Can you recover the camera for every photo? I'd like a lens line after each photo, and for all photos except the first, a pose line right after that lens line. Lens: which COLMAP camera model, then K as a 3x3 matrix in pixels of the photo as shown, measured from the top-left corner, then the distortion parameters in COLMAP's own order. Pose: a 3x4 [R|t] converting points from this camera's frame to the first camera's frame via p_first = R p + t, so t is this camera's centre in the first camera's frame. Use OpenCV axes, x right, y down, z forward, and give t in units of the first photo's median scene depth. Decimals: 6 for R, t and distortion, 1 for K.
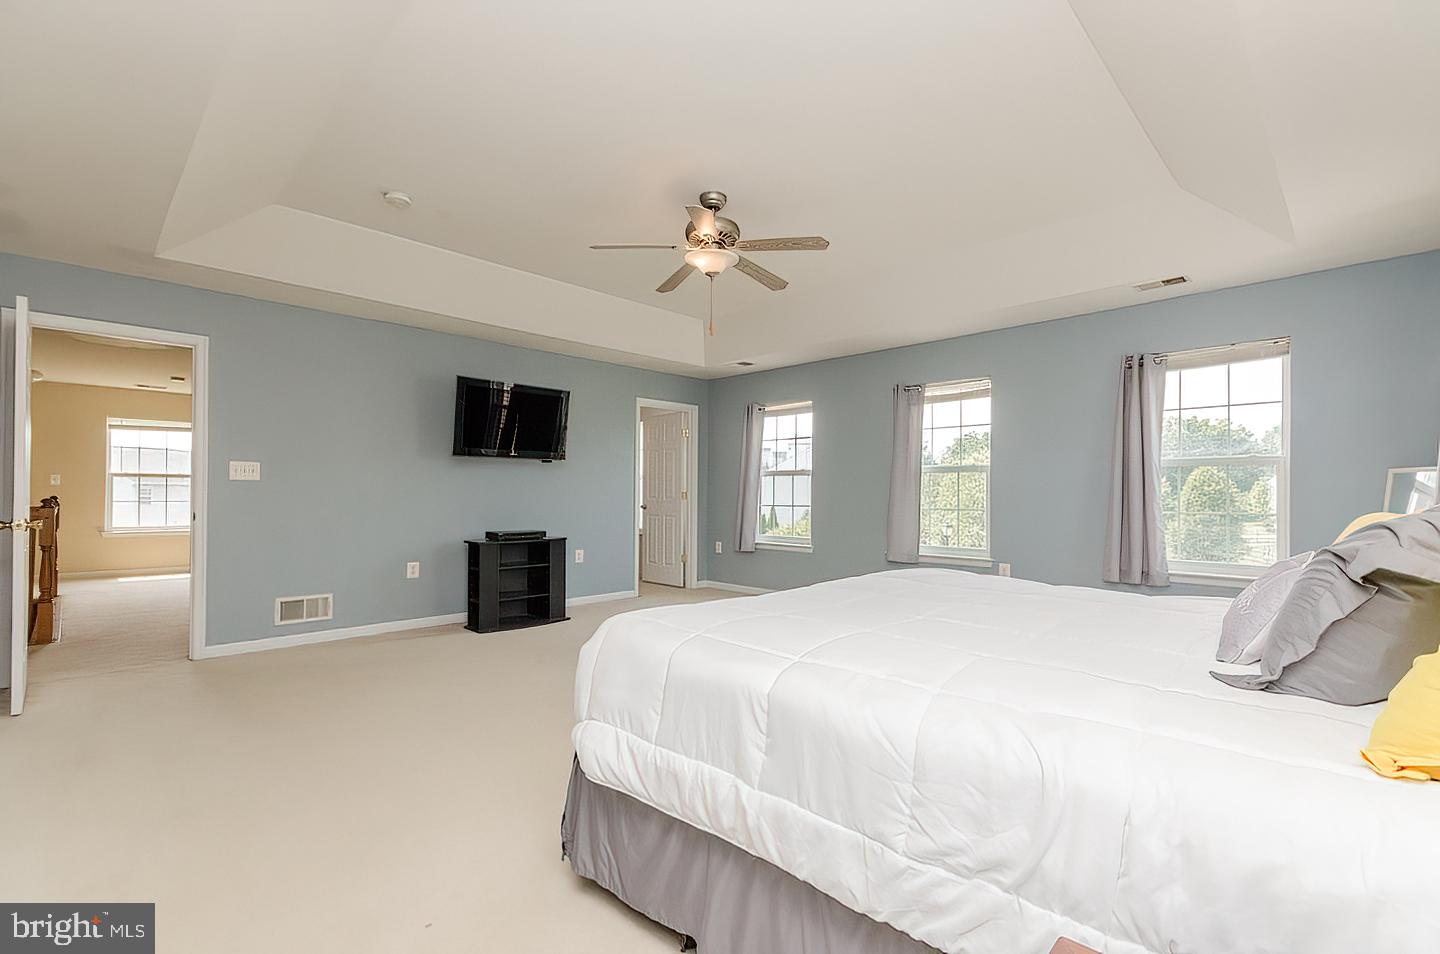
lens RADIAL K [[641.0, 0, 738.0], [0, 641.0, 485.9], [0, 0, 1]] dist [0.003174, 0.001108]
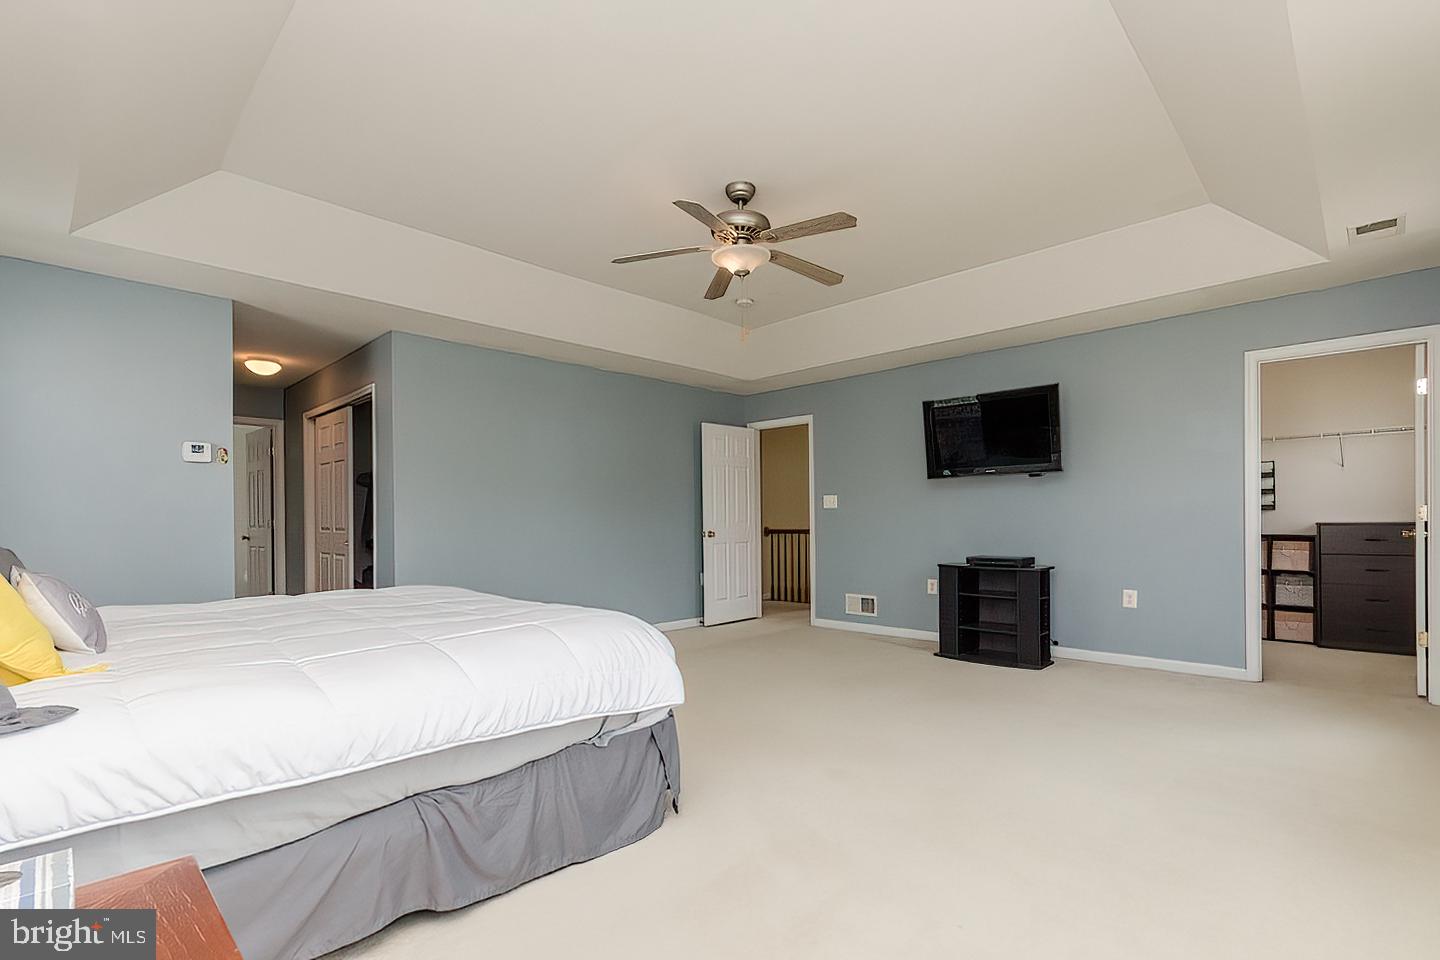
lens RADIAL K [[641.0, 0, 738.0], [0, 641.0, 488.9], [0, 0, 1]] dist [0.003174, 0.001108]
pose [[0.029105, -0.053814, -0.998127, 0.567206], [0.026906, 0.998230, -0.053035, 0.016095], [0.999214, -0.025312, 0.030502, 0.642598]]
